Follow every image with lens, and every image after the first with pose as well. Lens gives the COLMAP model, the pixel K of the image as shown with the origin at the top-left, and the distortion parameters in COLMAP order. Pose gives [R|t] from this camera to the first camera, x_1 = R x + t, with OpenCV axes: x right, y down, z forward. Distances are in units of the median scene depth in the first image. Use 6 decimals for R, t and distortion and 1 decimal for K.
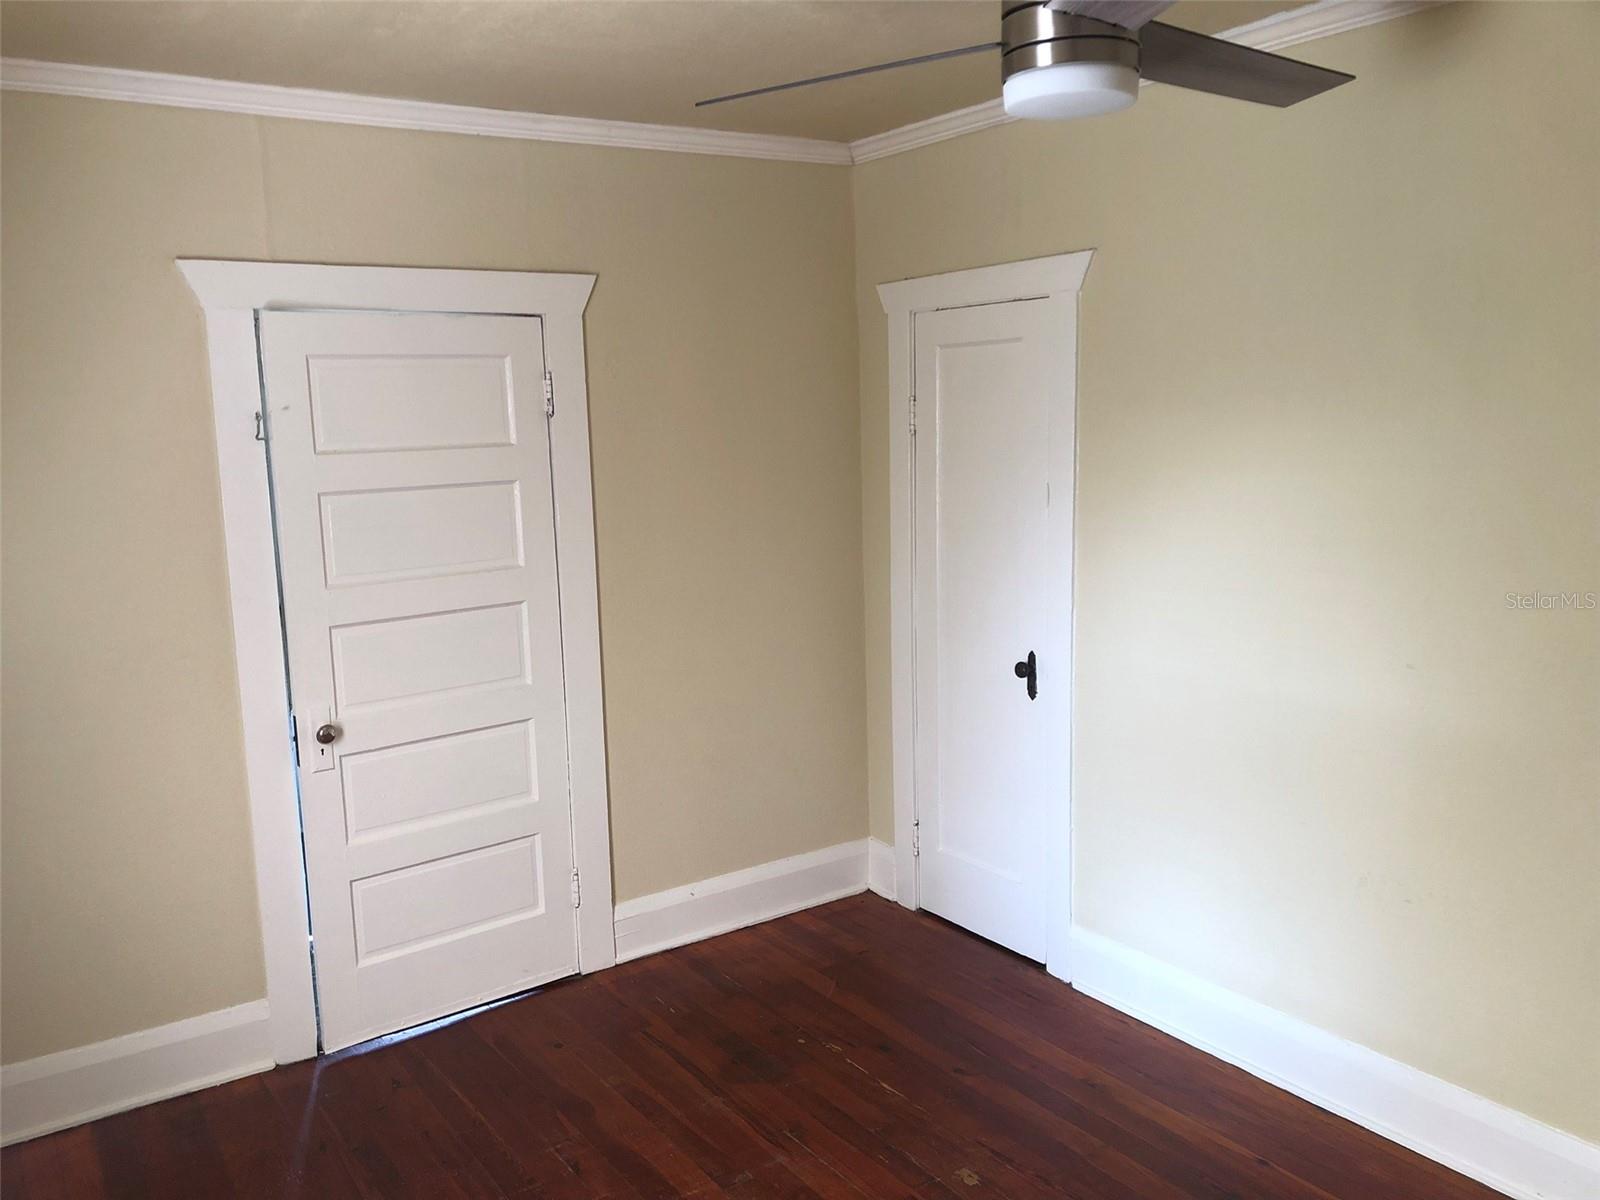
lens RADIAL K [[1320.3, 0, 786.1], [0, 1320.3, 601.1], [0, 0, 1]] dist [0.039722, -0.041911]
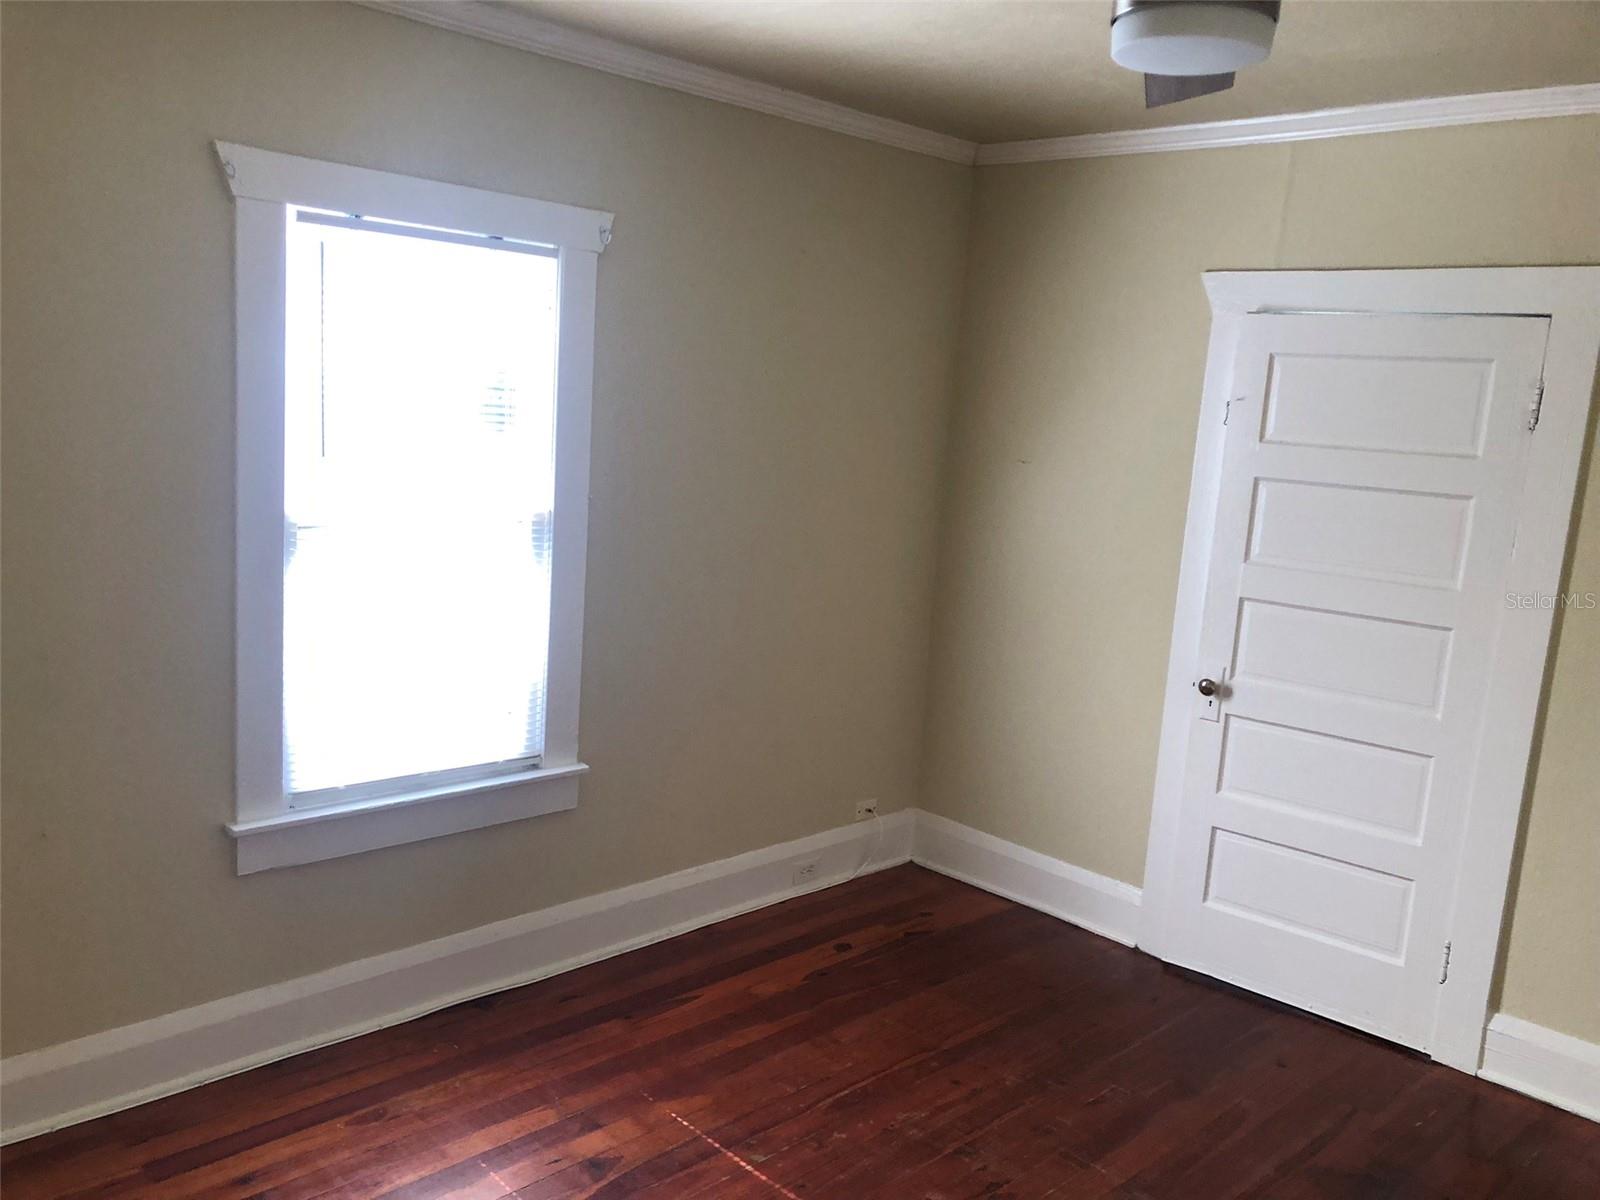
lens RADIAL K [[1320.3, 0, 792.0], [0, 1320.3, 602.1], [0, 0, 1]] dist [0.039722, -0.041911]
pose [[0.185970, 0.197486, -0.962504, 0.652581], [-0.213054, 0.964391, 0.156708, -0.070523], [0.959178, 0.175922, 0.221423, 0.392011]]
